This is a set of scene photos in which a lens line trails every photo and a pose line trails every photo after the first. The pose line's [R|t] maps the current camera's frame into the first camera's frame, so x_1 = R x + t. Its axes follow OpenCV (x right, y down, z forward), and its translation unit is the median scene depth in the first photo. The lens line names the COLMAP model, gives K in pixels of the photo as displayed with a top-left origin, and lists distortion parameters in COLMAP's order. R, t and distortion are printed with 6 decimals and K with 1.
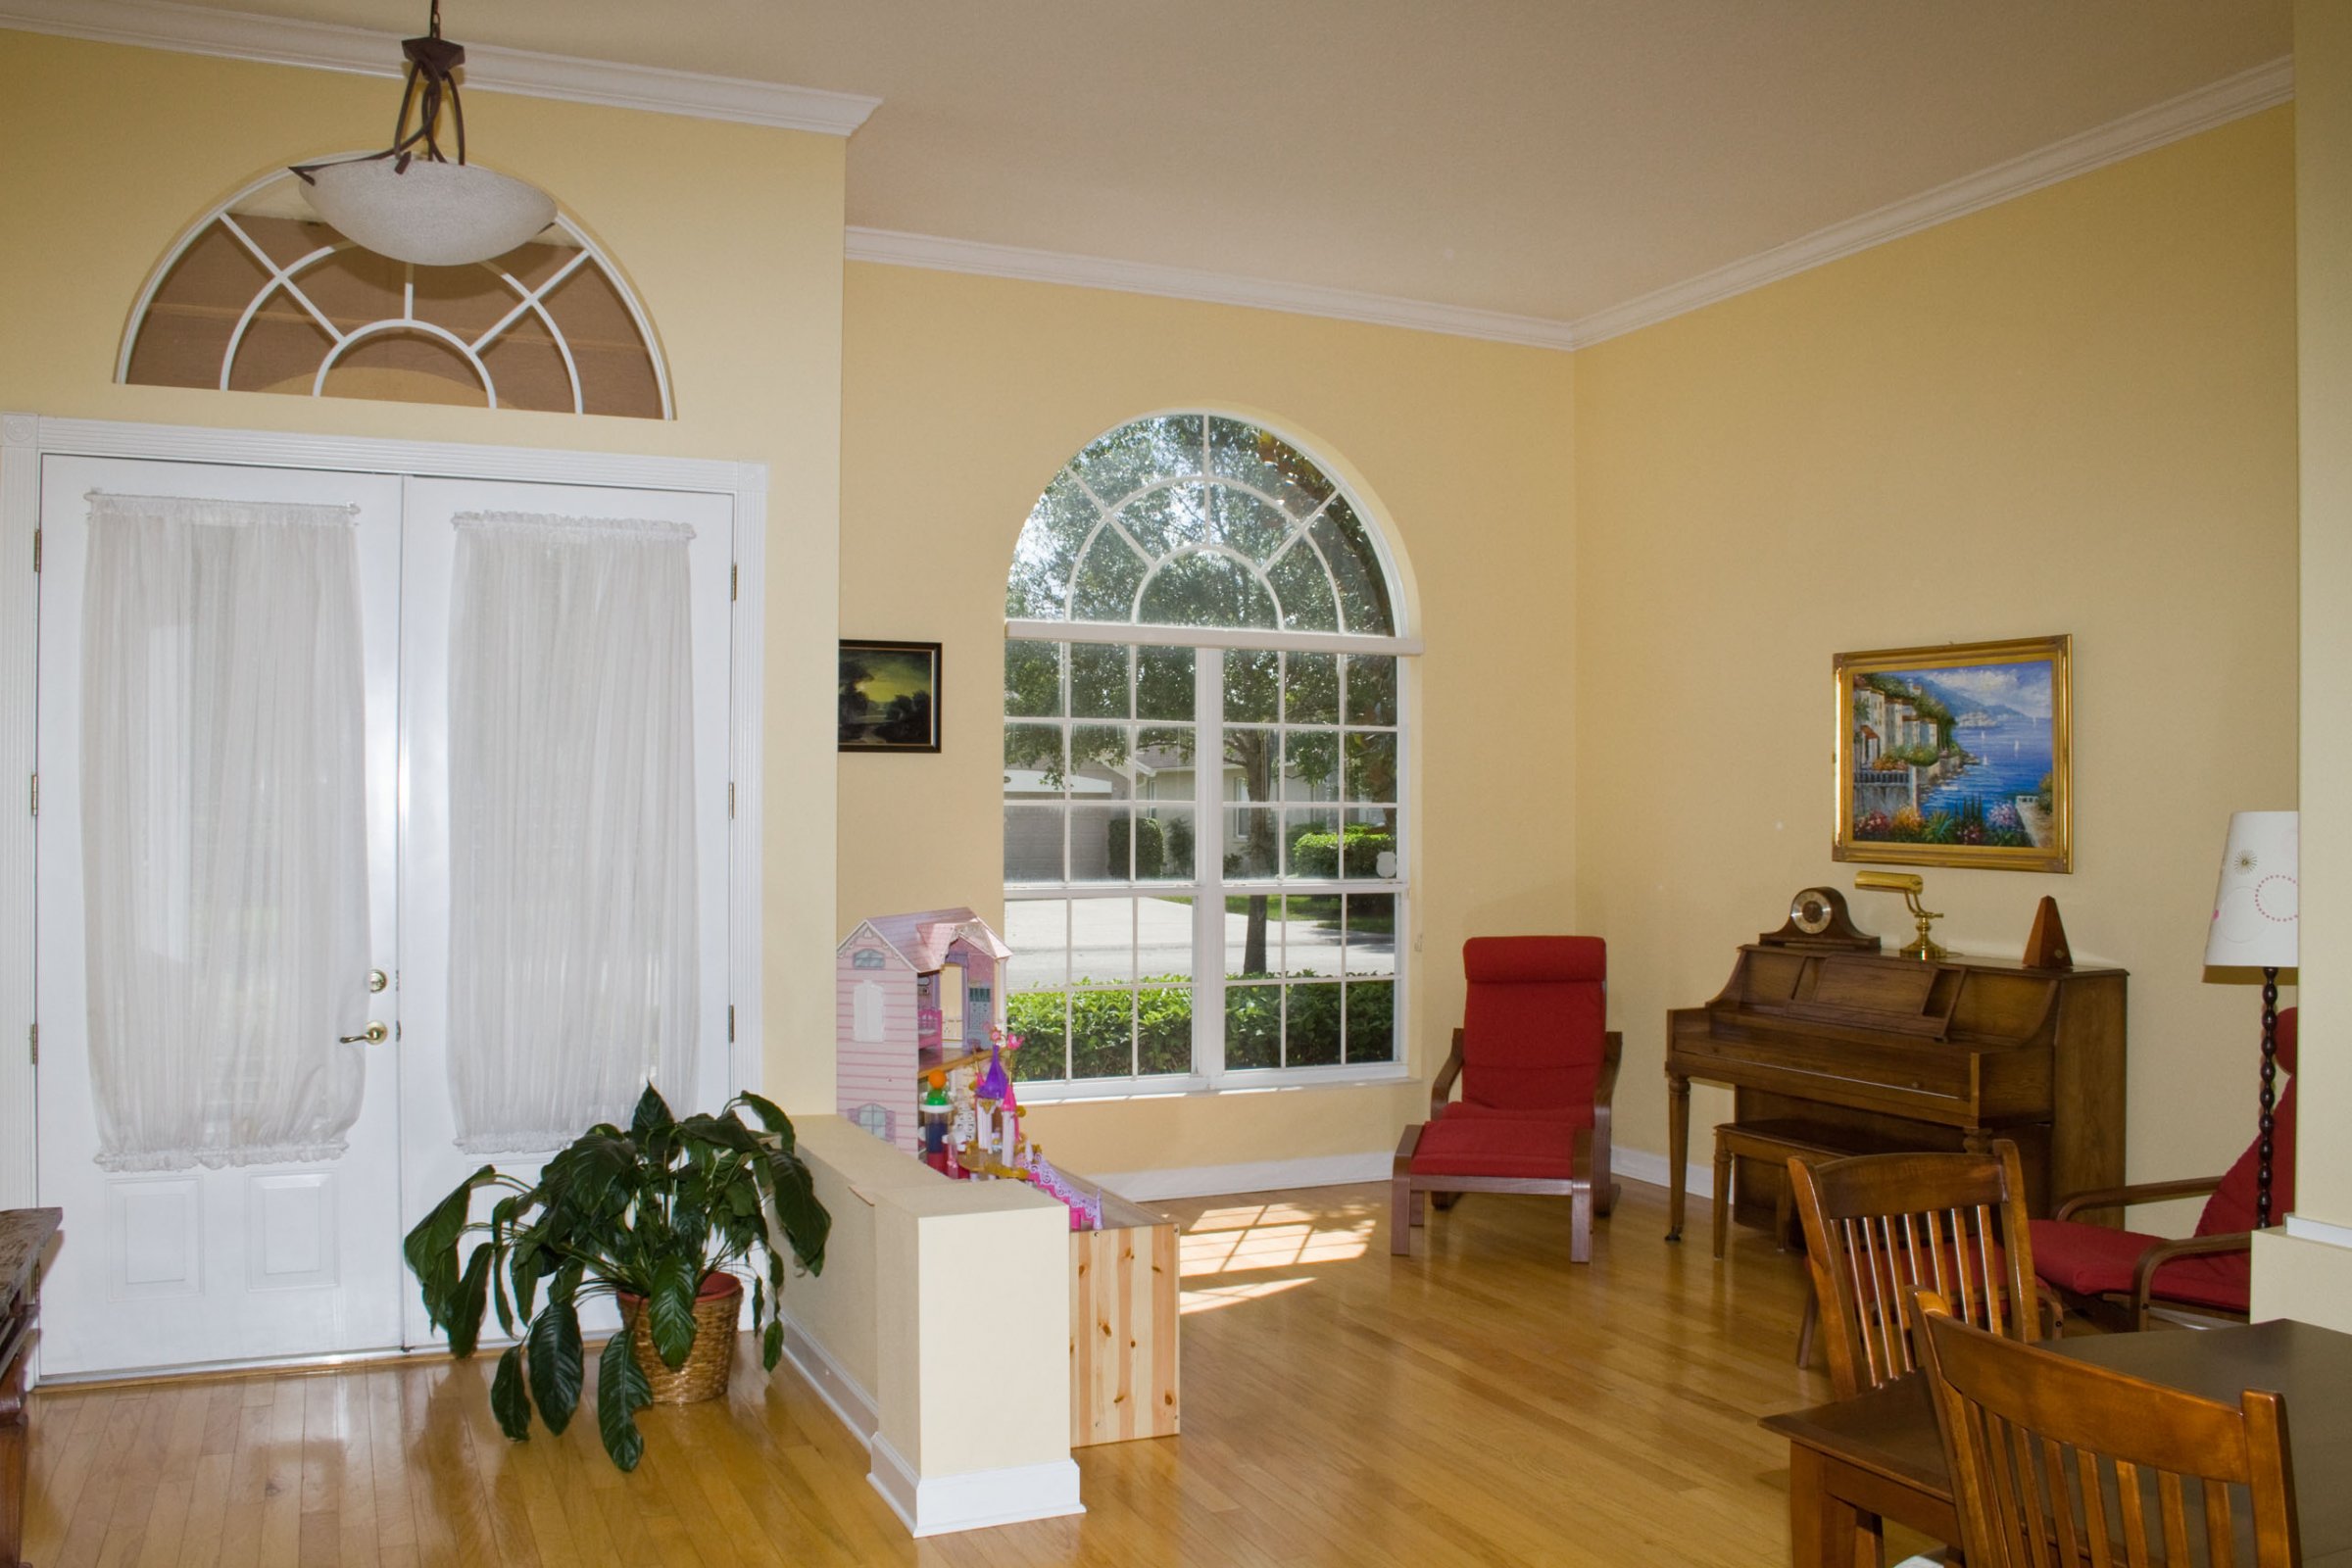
lens RADIAL K [[1914.0, 0, 1171.0], [0, 1914.0, 792.3], [0, 0, 1]] dist [-0.161228, 0.141539]
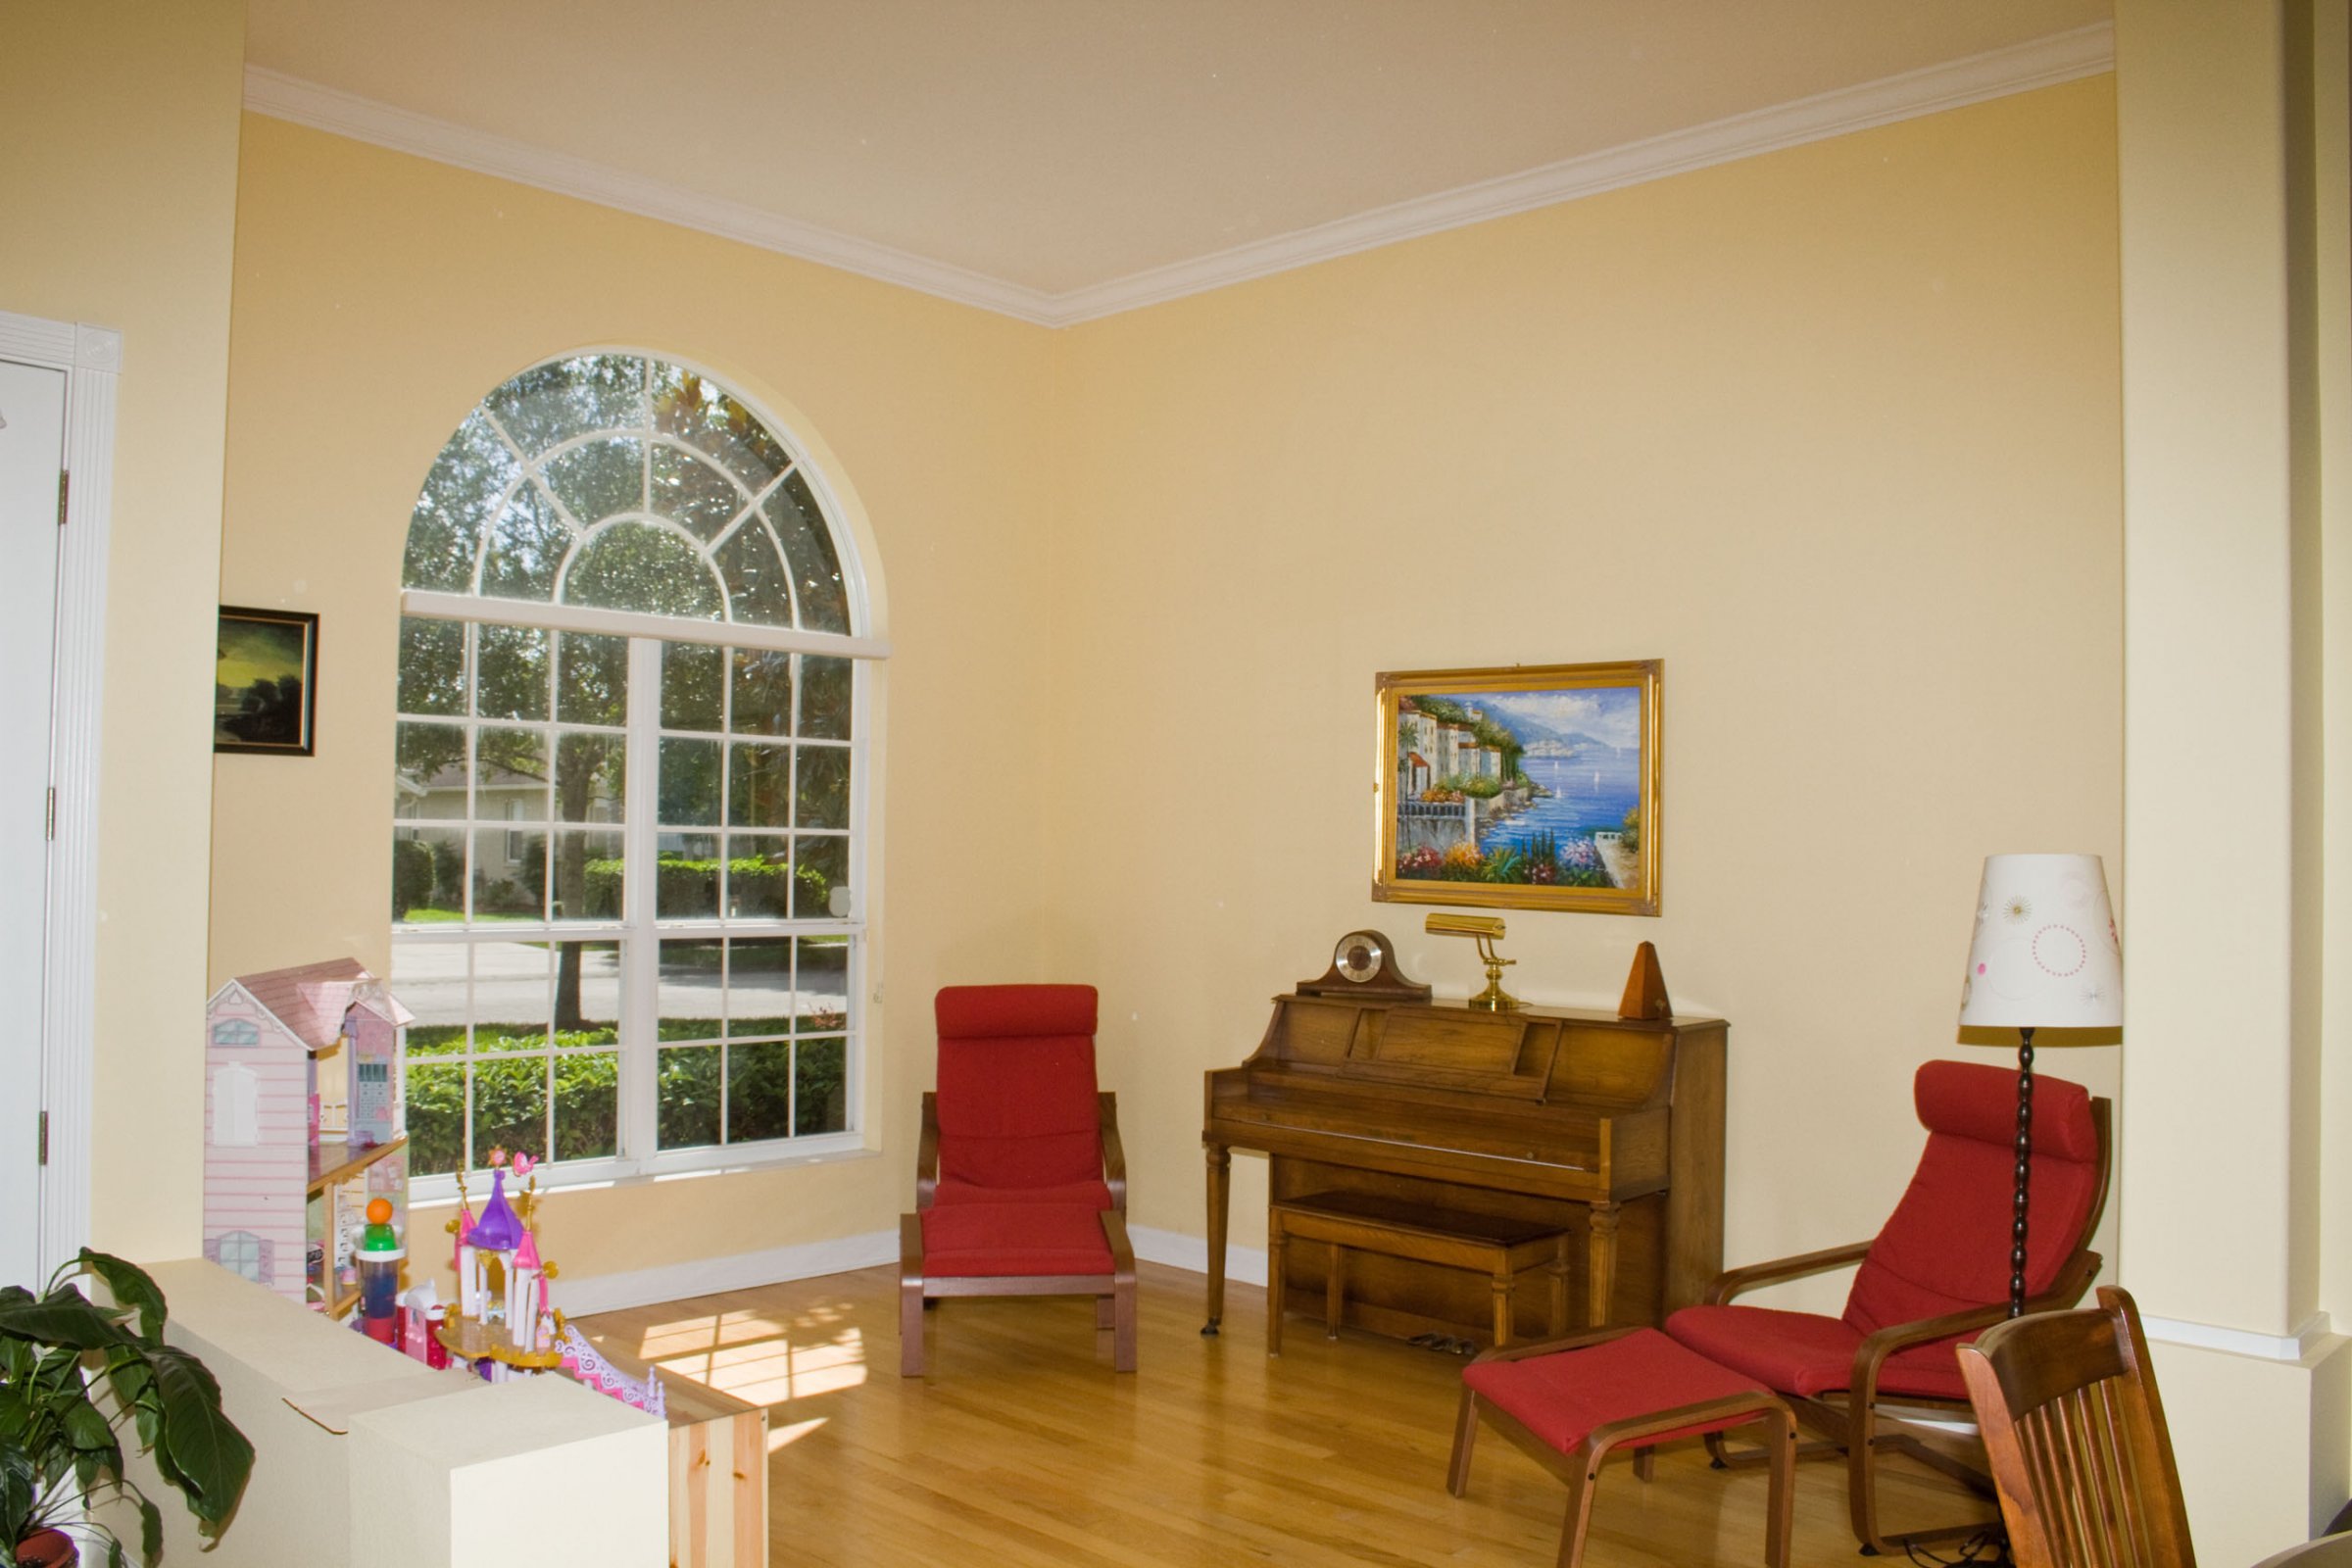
lens RADIAL K [[1914.0, 0, 1171.0], [0, 1914.0, 792.3], [0, 0, 1]] dist [-0.161228, 0.141539]
pose [[0.929189, 0.020709, 0.369023, -0.080757], [-0.015377, 0.999731, -0.017383, 0.001635], [-0.369284, 0.010478, 0.929258, 0.185577]]
